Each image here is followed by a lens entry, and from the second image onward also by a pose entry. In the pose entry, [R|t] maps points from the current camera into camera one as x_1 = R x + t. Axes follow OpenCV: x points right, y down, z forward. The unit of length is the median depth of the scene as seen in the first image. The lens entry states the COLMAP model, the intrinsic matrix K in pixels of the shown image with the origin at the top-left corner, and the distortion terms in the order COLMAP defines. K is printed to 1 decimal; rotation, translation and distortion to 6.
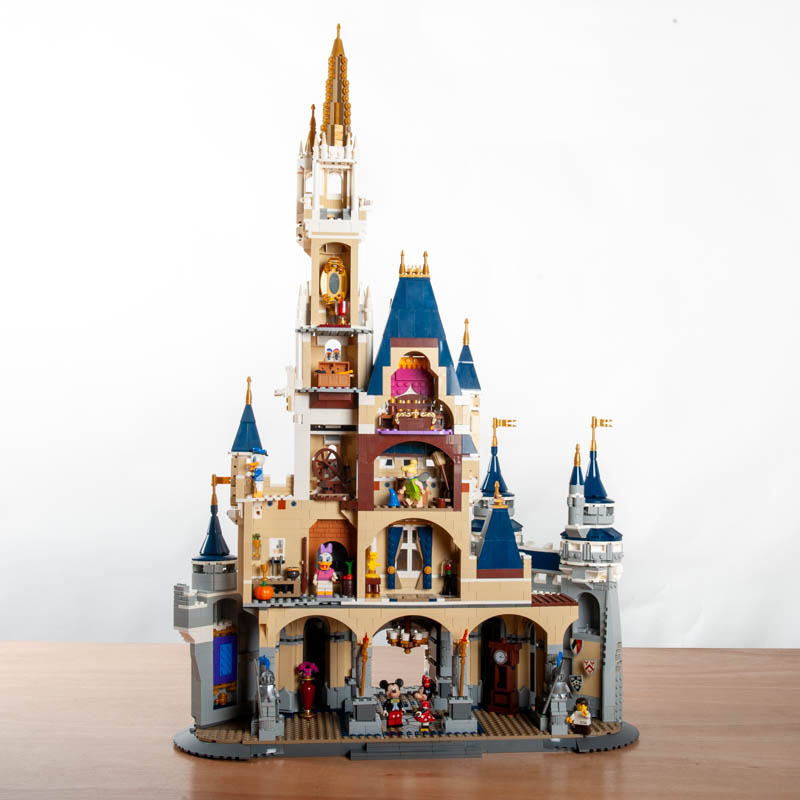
lens RADIAL K [[1101.1, 0, 402.1], [0, 1101.1, 403.0], [0, 0, 1]] dist [-0.036055, 0.000000]
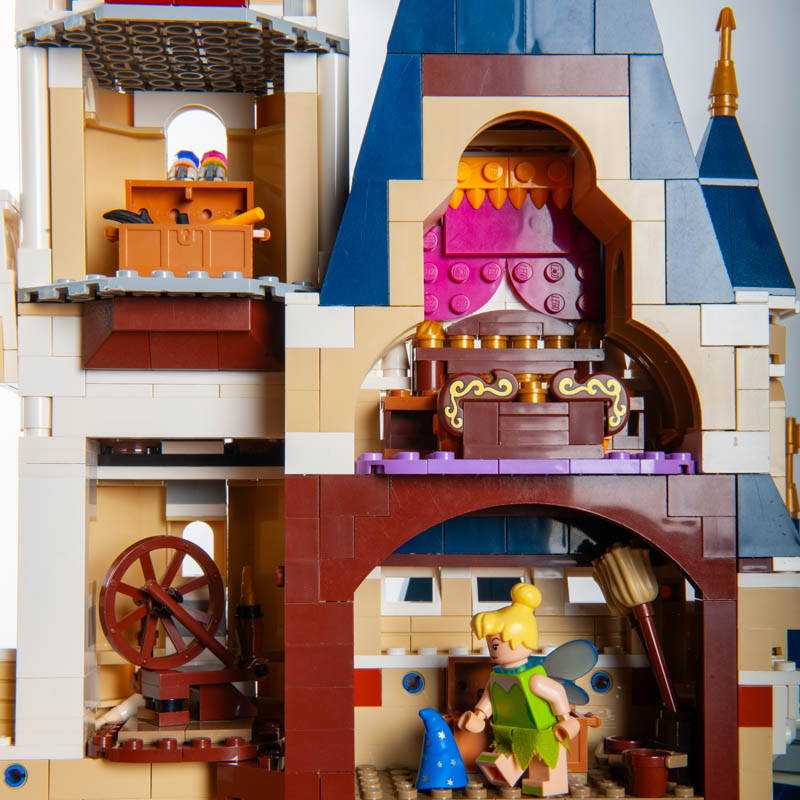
lens RADIAL K [[1774.8, 0, 398.9], [0, 1774.8, 400.2], [0, 0, 1]] dist [0.081108, 0.000000]
pose [[0.999749, -0.009548, -0.020248, -0.008276], [0.009148, 0.999763, -0.019754, 0.019895], [0.020432, 0.019564, 0.999600, 0.624710]]
